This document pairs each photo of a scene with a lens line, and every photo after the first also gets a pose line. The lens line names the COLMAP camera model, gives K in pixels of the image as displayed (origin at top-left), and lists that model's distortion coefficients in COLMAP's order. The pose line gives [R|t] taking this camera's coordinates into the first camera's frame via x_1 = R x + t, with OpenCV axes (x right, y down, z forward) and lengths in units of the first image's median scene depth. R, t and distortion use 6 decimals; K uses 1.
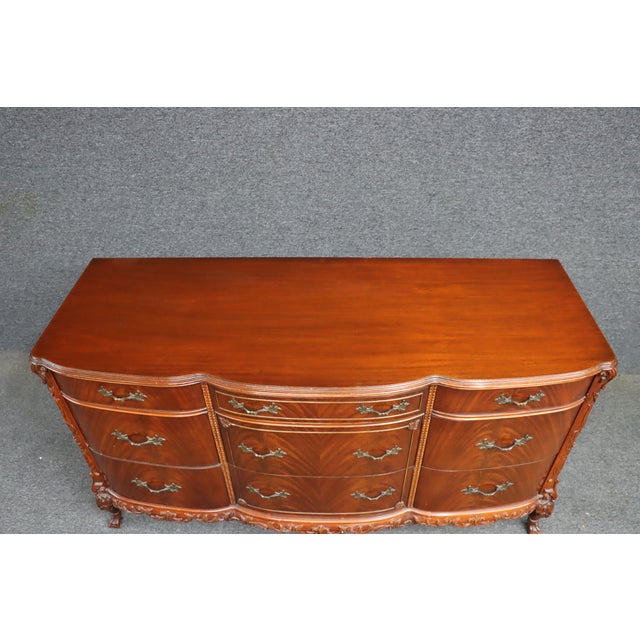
lens RADIAL K [[516.6, 0, 319.1], [0, 516.6, 320.0], [0, 0, 1]] dist [-0.189434, 0.151393]
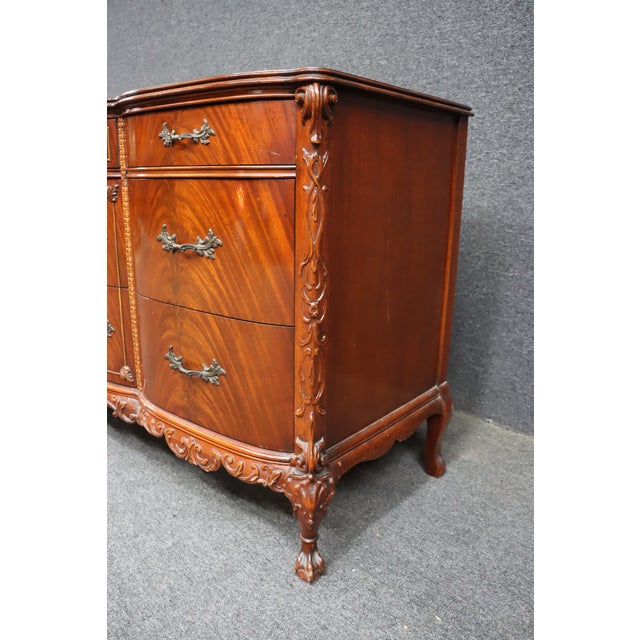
lens RADIAL K [[516.6, 0, 321.6], [0, 516.6, 321.6], [0, 0, 1]] dist [-0.189434, 0.151393]
pose [[0.774560, 0.207164, -0.597612, 0.705699], [-0.424606, 0.870598, -0.248533, 0.327948], [0.468793, 0.446254, 0.762293, 0.502869]]
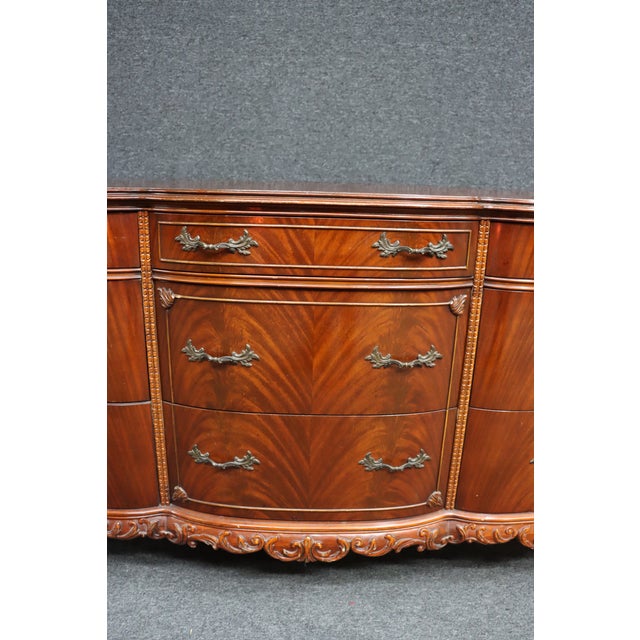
lens RADIAL K [[516.6, 0, 319.5], [0, 516.6, 321.2], [0, 0, 1]] dist [-0.189434, 0.151393]
pose [[0.998146, 0.029341, 0.053319, -0.019741], [-0.006715, 0.923855, -0.382685, 0.363722], [-0.060487, 0.381617, 0.922339, 0.317523]]
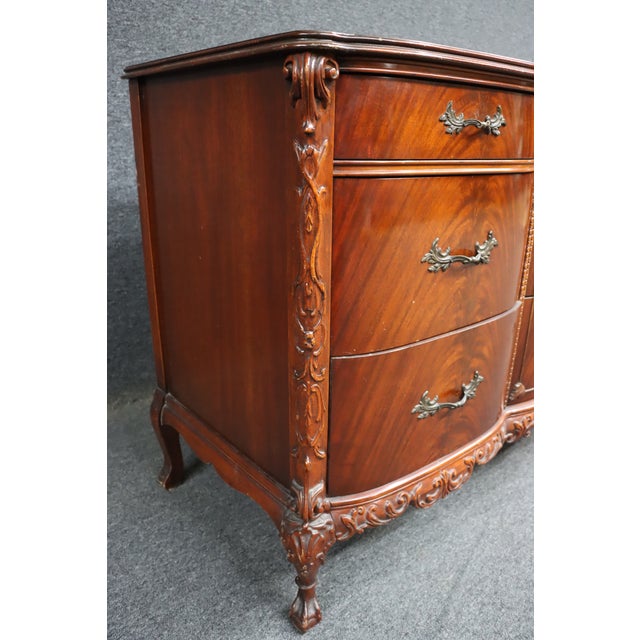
lens RADIAL K [[516.6, 0, 315.6], [0, 516.6, 319.4], [0, 0, 1]] dist [-0.189434, 0.151393]
pose [[0.734170, -0.222833, 0.641358, -0.651715], [0.411367, 0.897481, -0.159077, 0.253375], [-0.540158, 0.380623, 0.750570, 0.581735]]
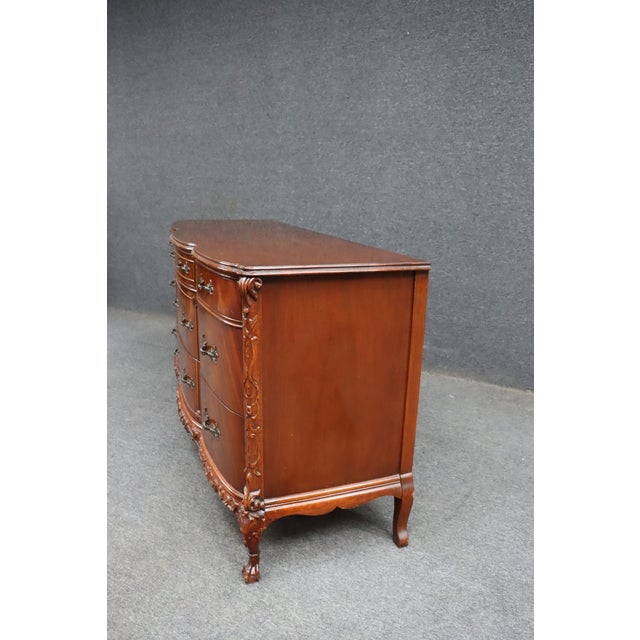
lens RADIAL K [[516.6, 0, 321.7], [0, 516.6, 319.4], [0, 0, 1]] dist [-0.189434, 0.151393]
pose [[0.902155, 0.146480, -0.405784, 0.470208], [-0.301225, 0.887224, -0.349423, 0.665927], [0.308837, 0.437466, 0.844537, -0.207551]]
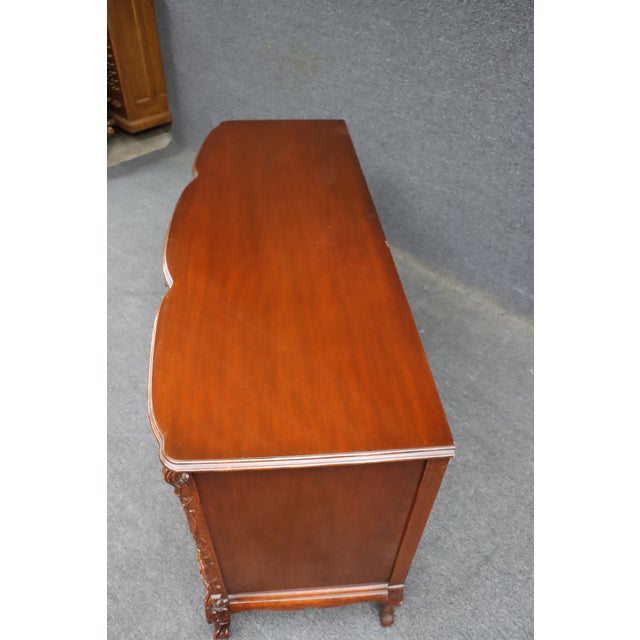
lens RADIAL K [[516.6, 0, 322.2], [0, 516.6, 319.5], [0, 0, 1]] dist [-0.189434, 0.151393]
pose [[0.753648, 0.457636, -0.471788, 0.375728], [-0.443933, 0.883740, 0.148078, 0.168354], [0.484704, 0.097843, 0.869189, -0.059749]]
